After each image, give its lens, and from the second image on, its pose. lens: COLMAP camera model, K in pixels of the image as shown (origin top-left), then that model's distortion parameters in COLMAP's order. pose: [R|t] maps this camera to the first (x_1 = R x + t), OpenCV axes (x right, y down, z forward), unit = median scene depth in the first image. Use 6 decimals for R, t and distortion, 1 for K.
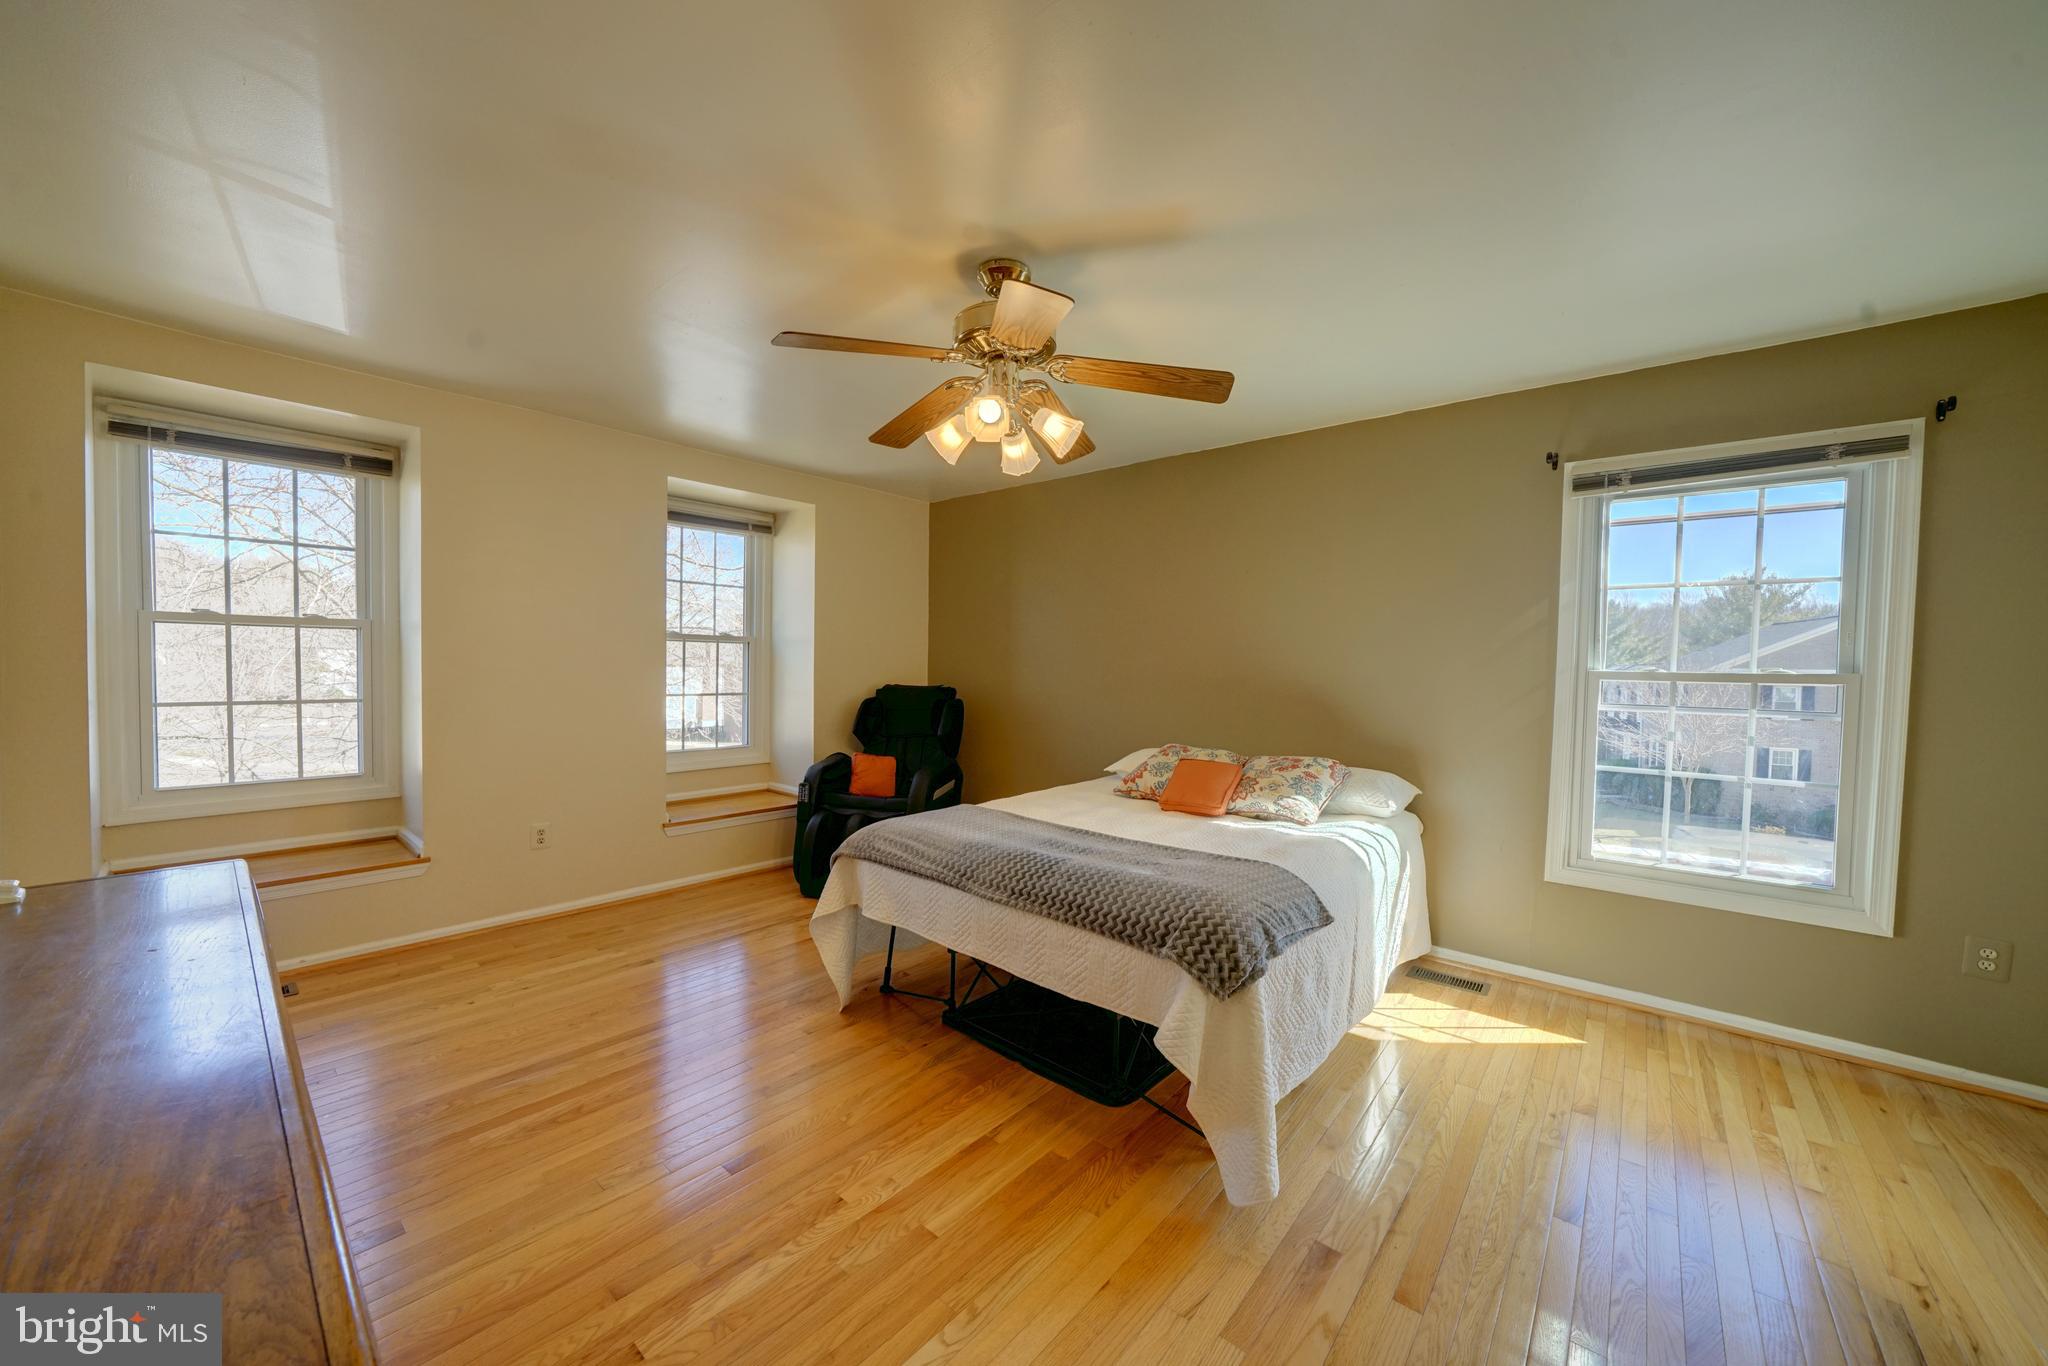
lens RADIAL K [[732.3, 0, 1006.3], [0, 732.3, 691.7], [0, 0, 1]] dist [-0.022500, 0.002552]
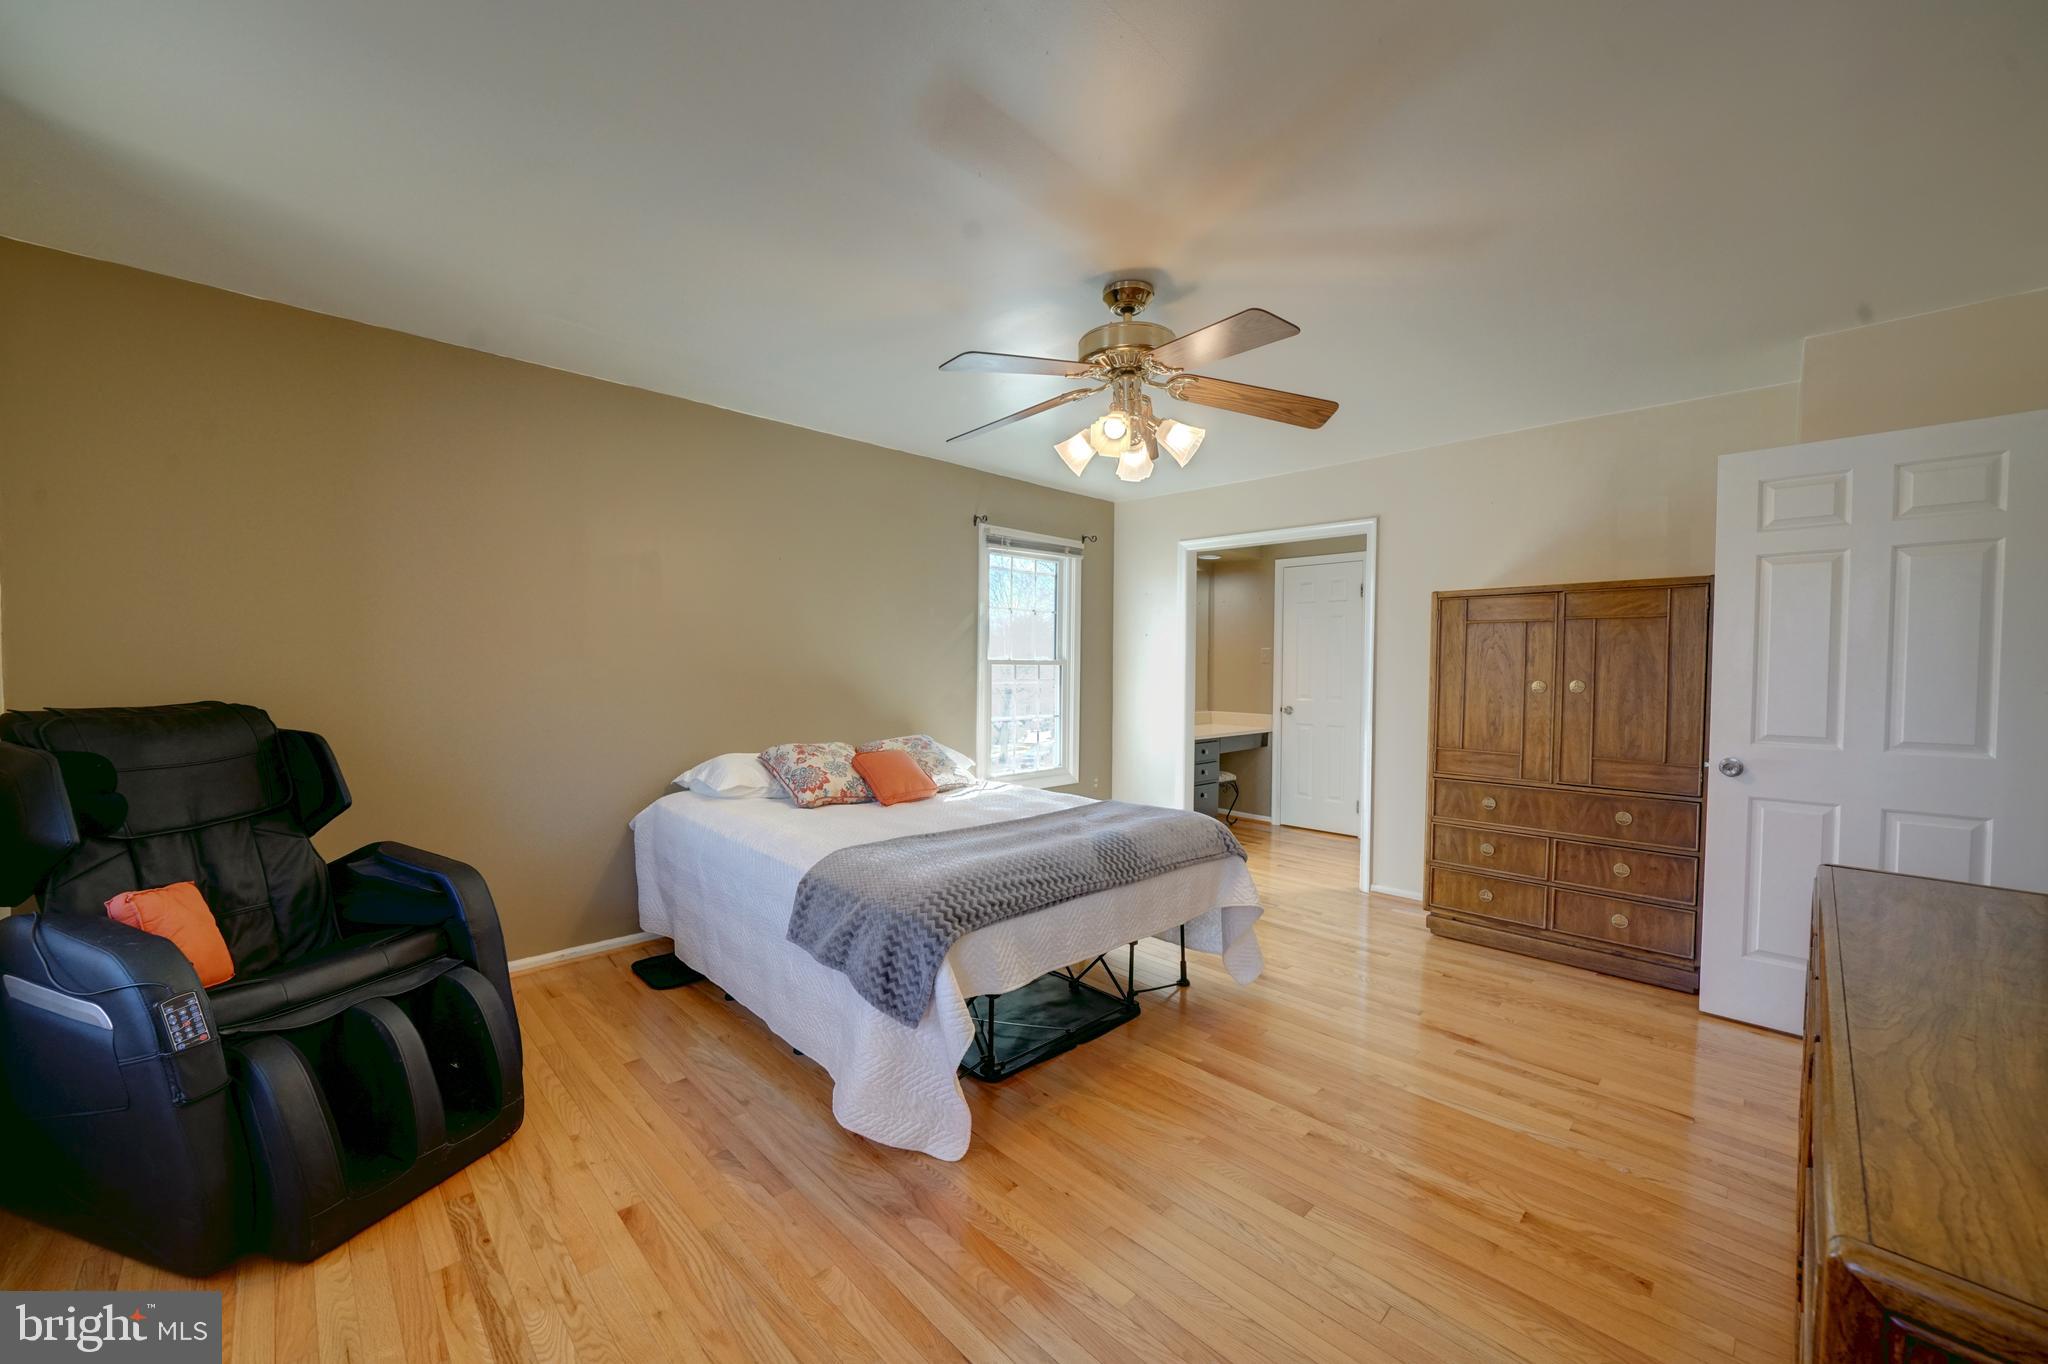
lens RADIAL K [[776.4, 0, 1005.8], [0, 776.4, 688.1], [0, 0, 1]] dist [-0.013130, -0.000060]
pose [[0.085548, -0.044674, 0.995332, -1.177655], [0.032248, 0.998595, 0.042048, -0.049218], [-0.995812, 0.028501, 0.086868, 1.102822]]
